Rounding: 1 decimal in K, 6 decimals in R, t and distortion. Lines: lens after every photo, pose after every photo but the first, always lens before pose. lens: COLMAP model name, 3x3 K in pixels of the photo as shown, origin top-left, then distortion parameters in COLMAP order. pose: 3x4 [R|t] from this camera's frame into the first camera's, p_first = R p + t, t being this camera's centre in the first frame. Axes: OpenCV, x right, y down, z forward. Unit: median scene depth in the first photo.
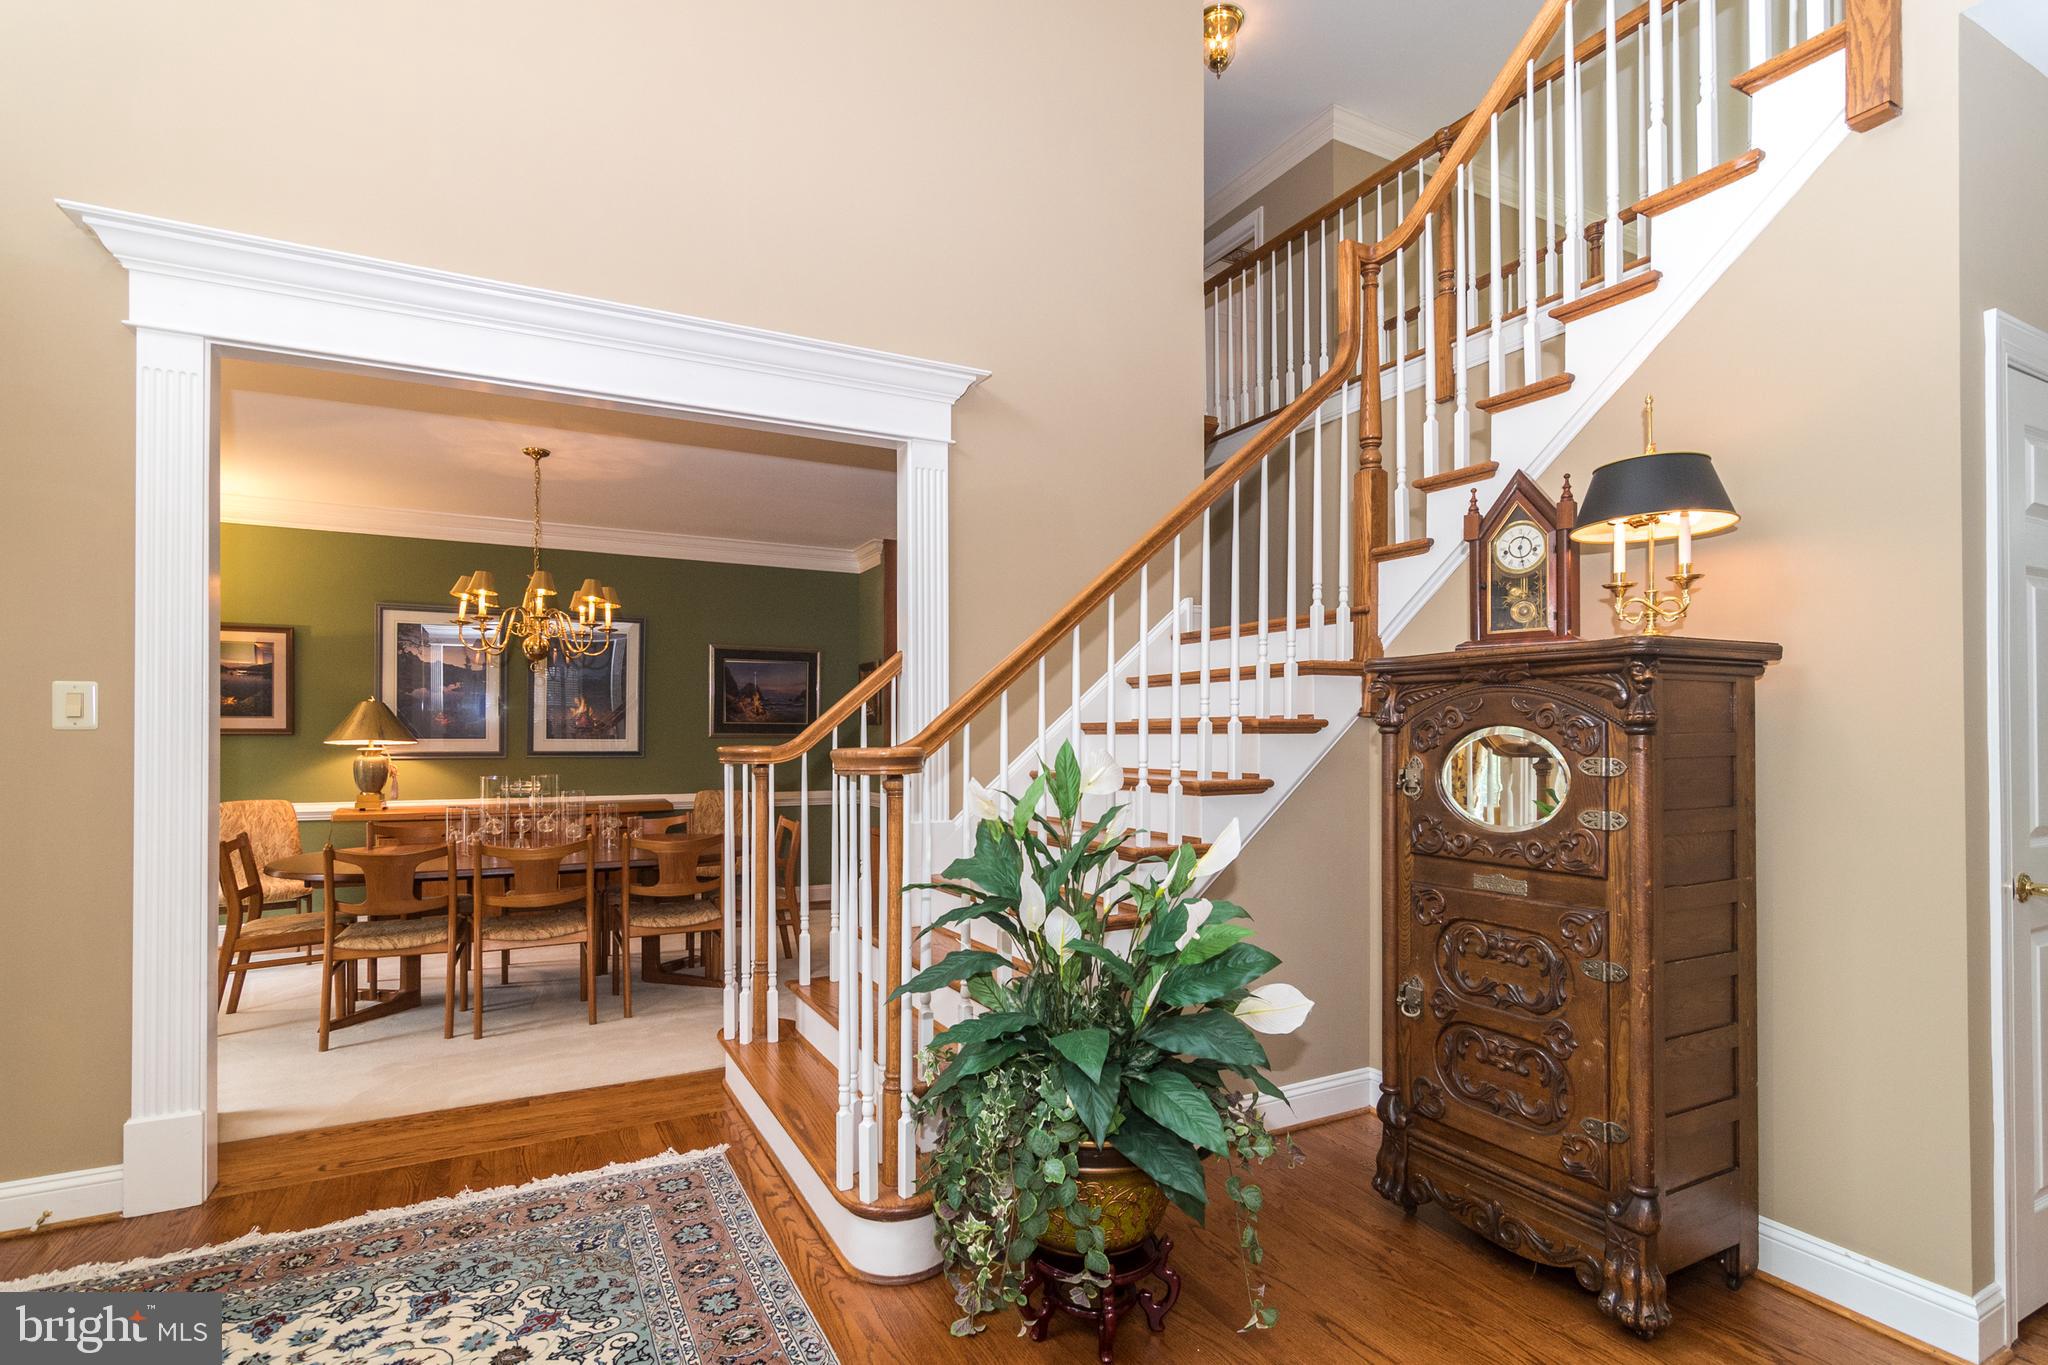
lens RADIAL K [[992.3, 0, 1028.1], [0, 992.3, 726.5], [0, 0, 1]] dist [-0.003602, 0.001254]
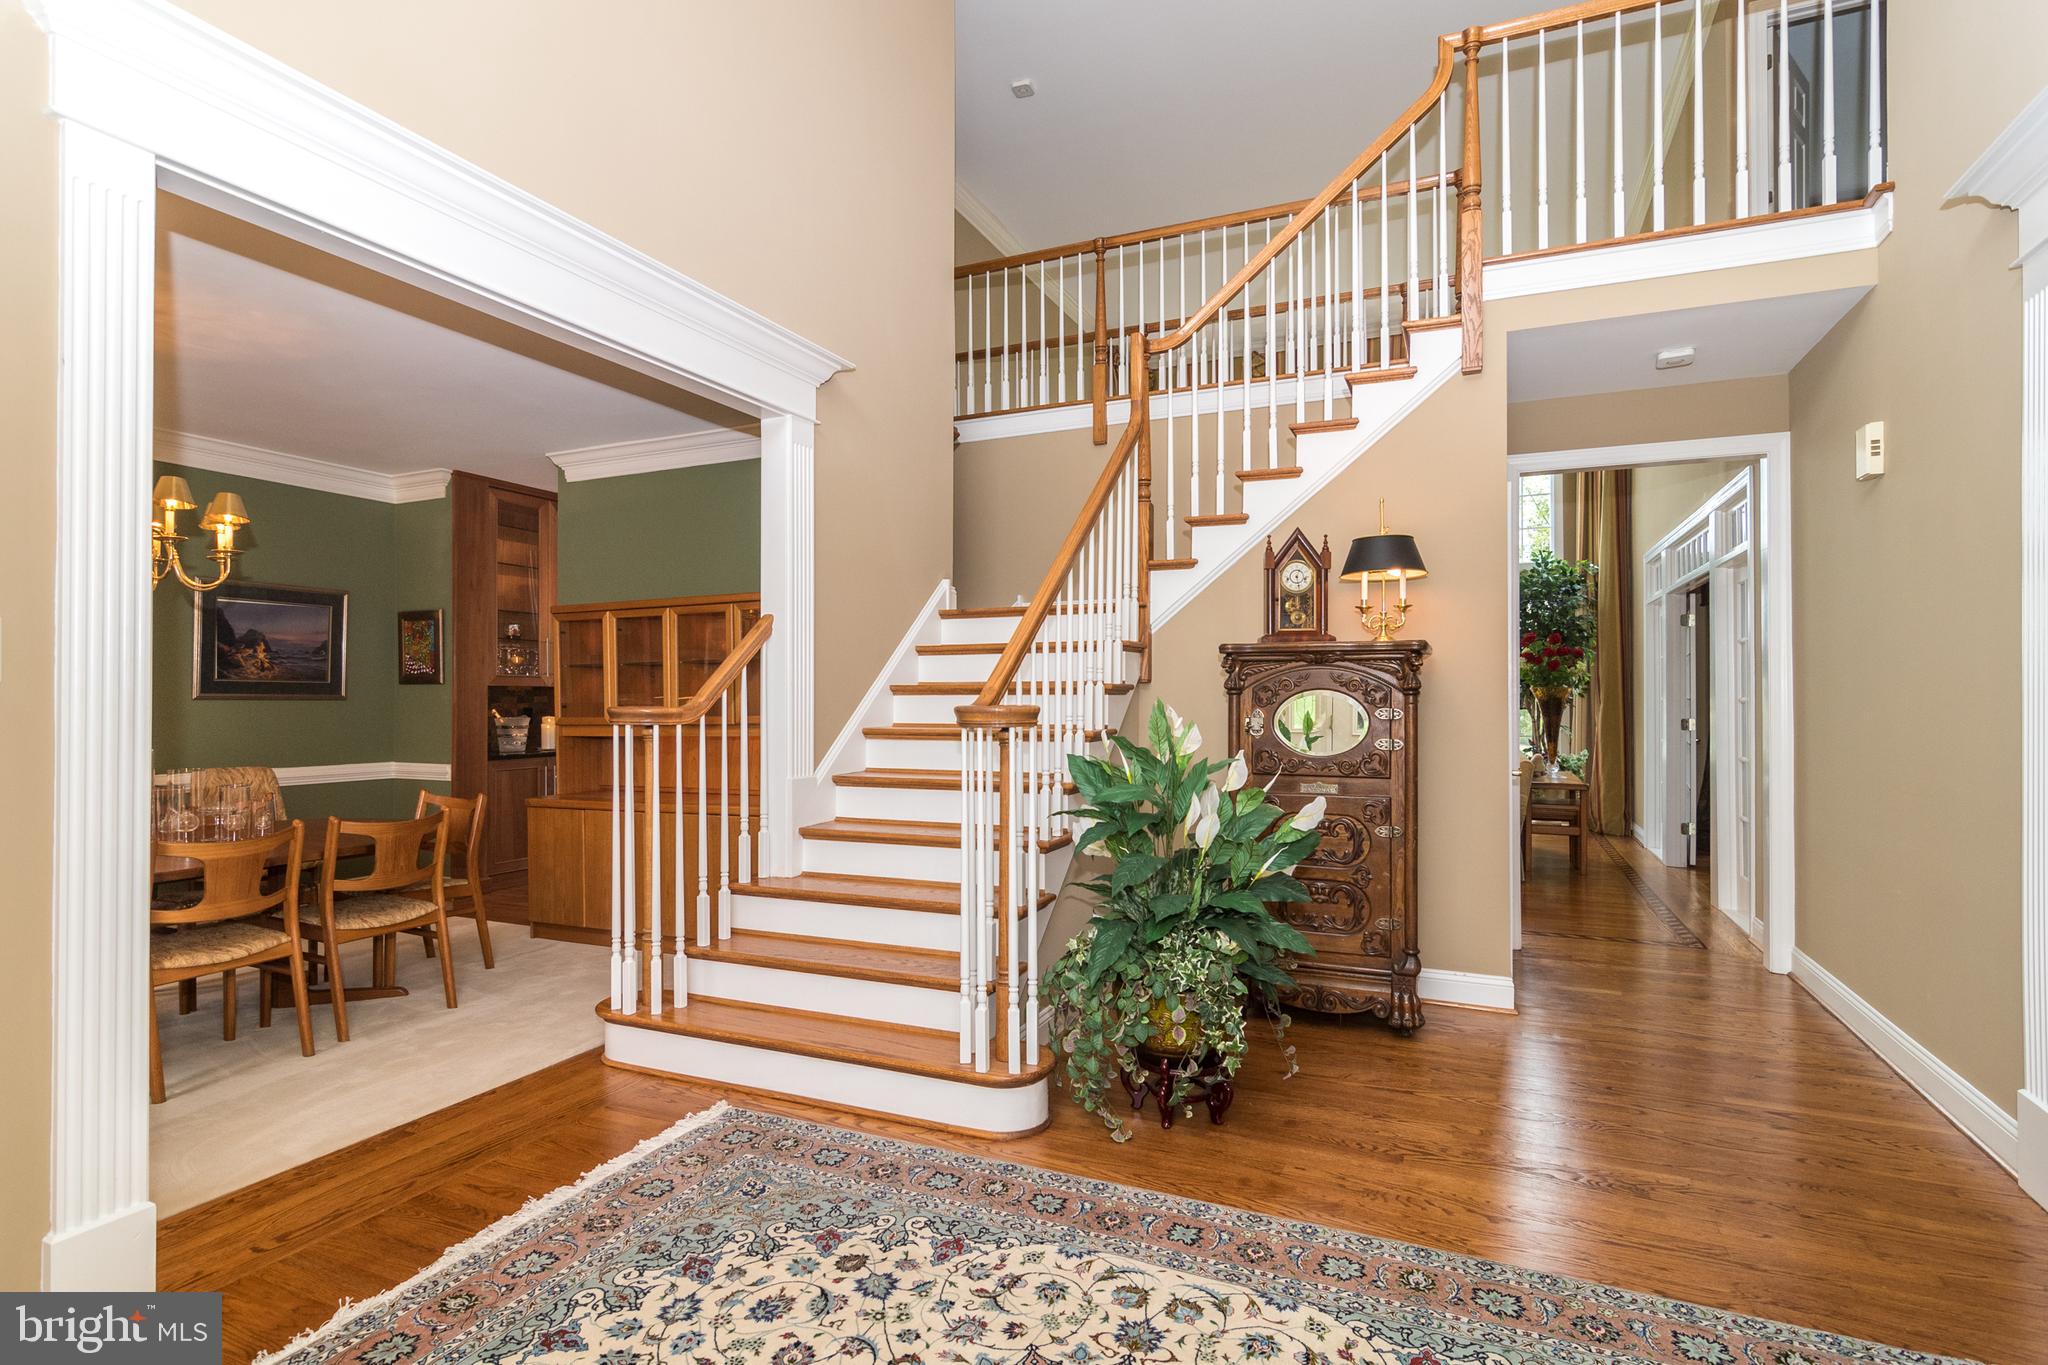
lens RADIAL K [[992.3, 0, 1048.6], [0, 992.3, 688.4], [0, 0, 1]] dist [-0.003602, 0.001254]
pose [[0.784977, 0.007292, 0.619482, -0.556218], [-0.006053, 0.999973, -0.004102, 0.003686], [-0.619495, -0.000530, 0.785000, 0.004291]]
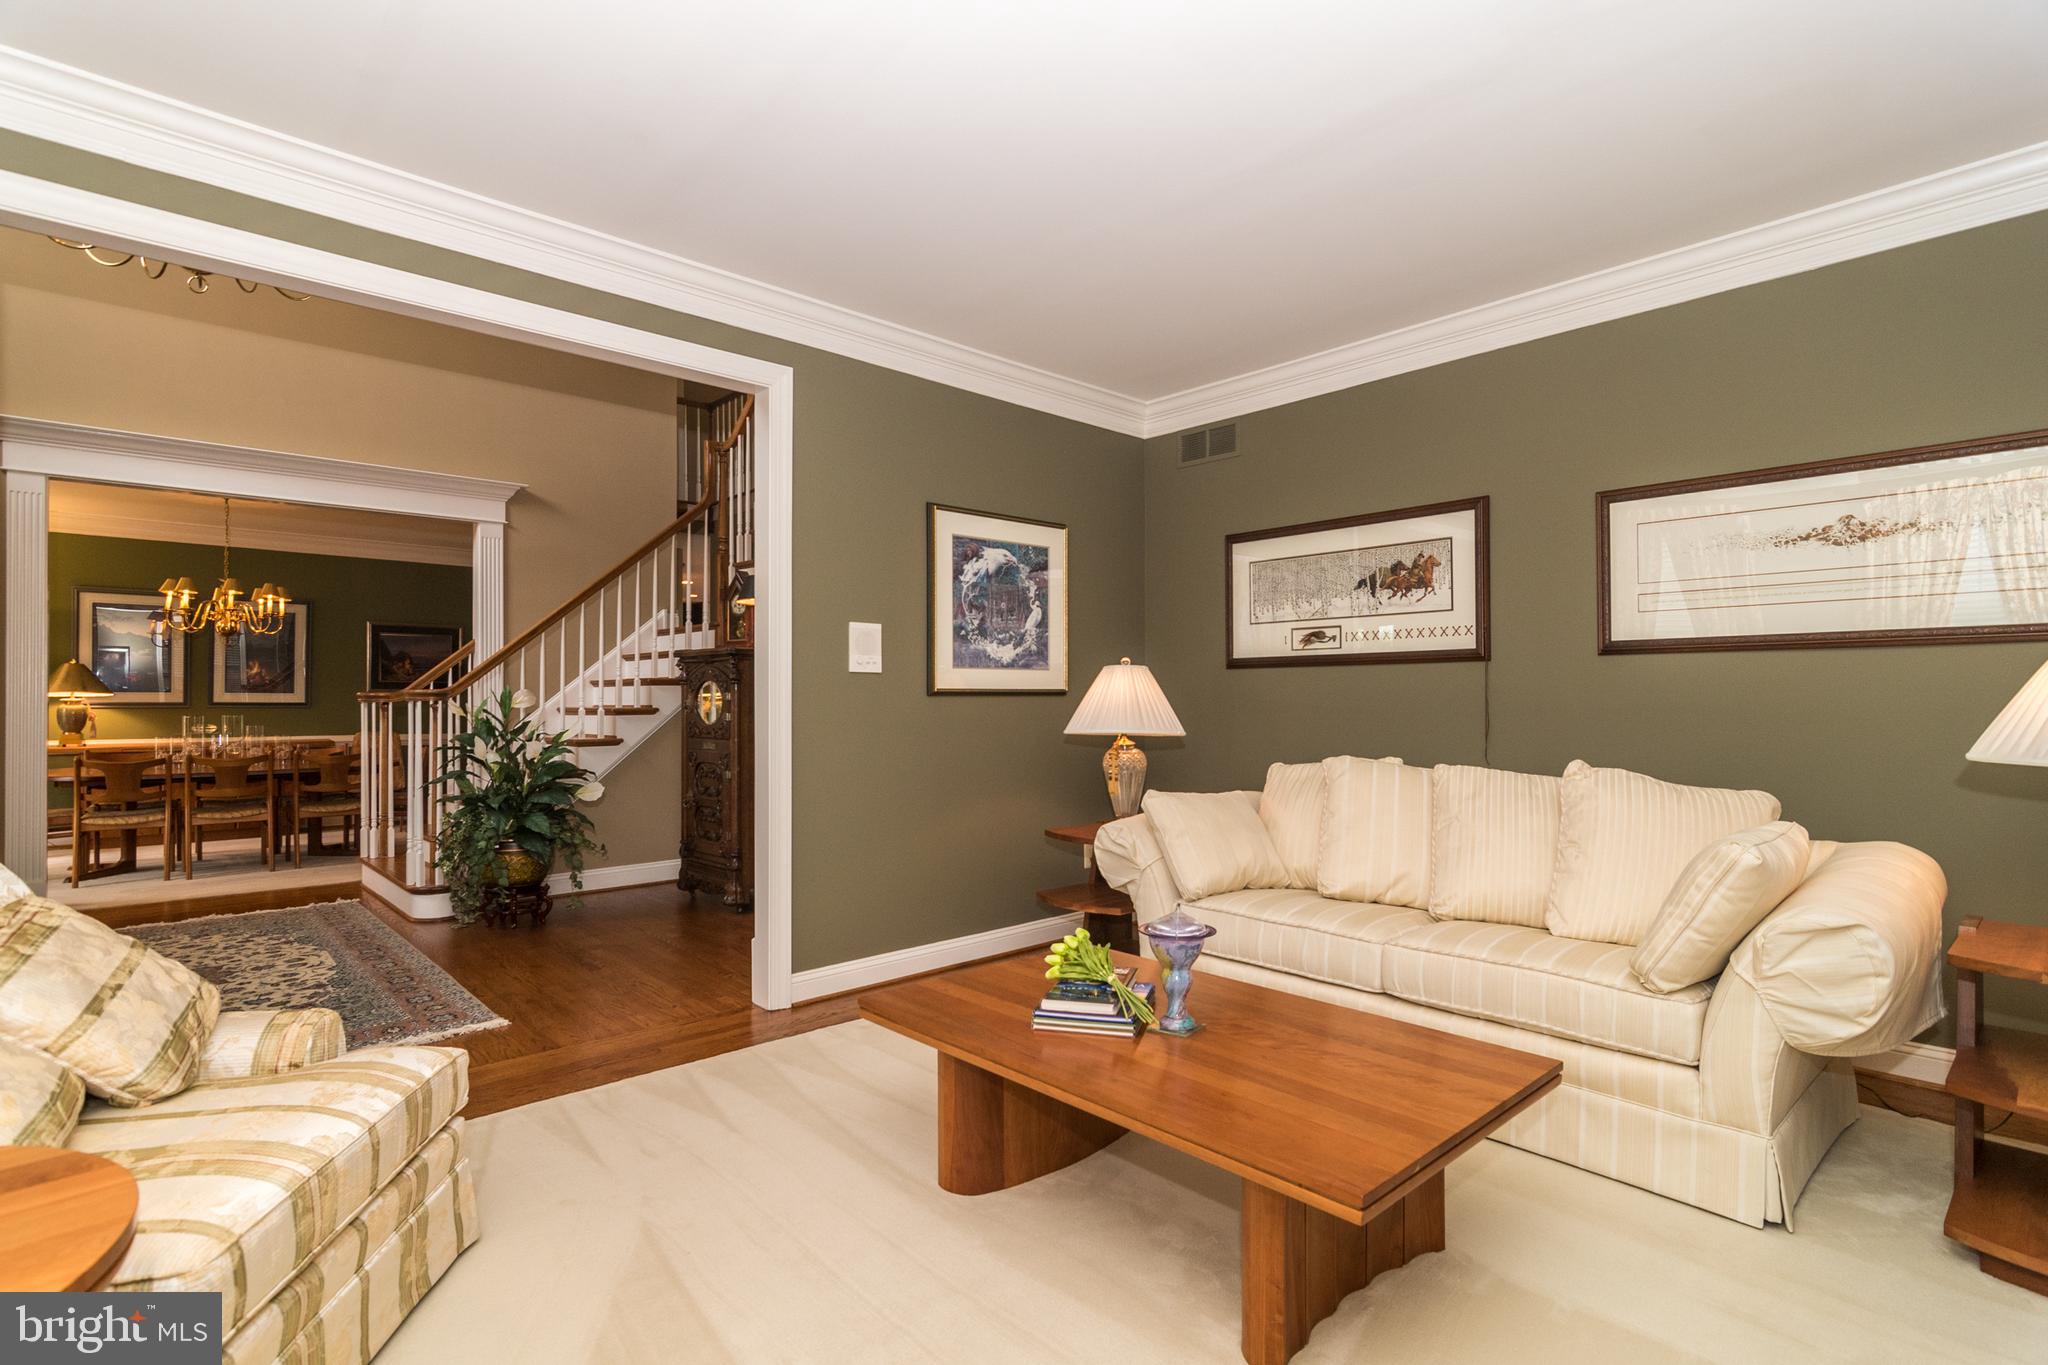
lens RADIAL K [[992.3, 0, 1007.2], [0, 992.3, 696.8], [0, 0, 1]] dist [-0.003602, 0.001254]
pose [[0.971240, 0.001273, 0.238098, 0.391782], [-0.002755, 0.999979, 0.005892, 0.014667], [-0.238085, -0.006378, 0.971223, -0.987560]]
